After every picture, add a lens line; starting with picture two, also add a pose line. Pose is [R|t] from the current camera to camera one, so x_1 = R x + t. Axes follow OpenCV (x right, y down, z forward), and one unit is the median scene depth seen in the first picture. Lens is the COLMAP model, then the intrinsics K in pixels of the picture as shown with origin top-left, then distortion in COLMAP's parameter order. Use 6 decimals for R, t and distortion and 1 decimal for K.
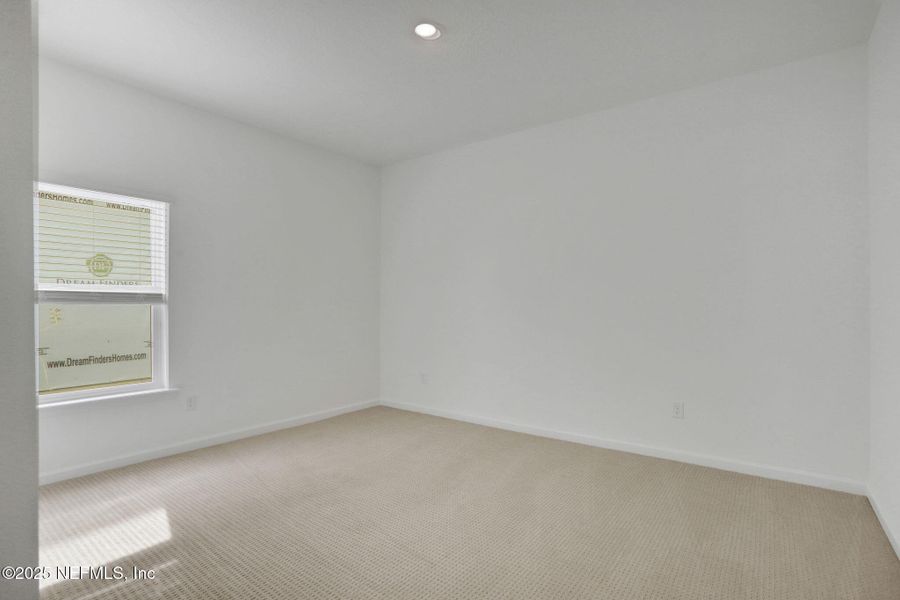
lens RADIAL K [[446.9, 0, 450.0], [0, 446.9, 300.0], [0, 0, 1]] dist [-0.046289, 0.000410]
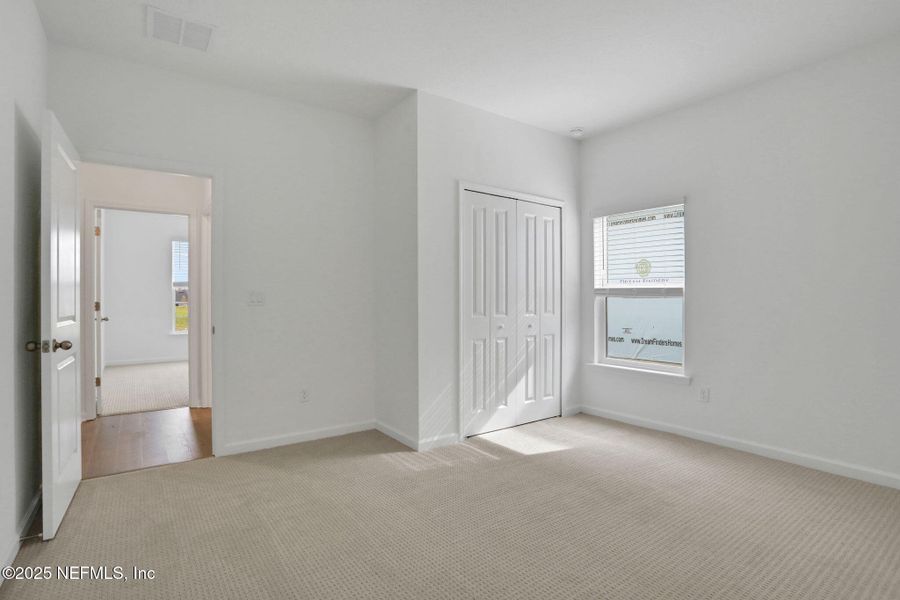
lens RADIAL K [[446.9, 0, 450.0], [0, 446.9, 300.0], [0, 0, 1]] dist [-0.046289, 0.000410]
pose [[-0.283515, 0.001293, -0.958967, 0.614995], [0.005154, 0.999987, -0.000175, 0.014056], [0.958954, -0.004992, -0.283518, 0.818707]]
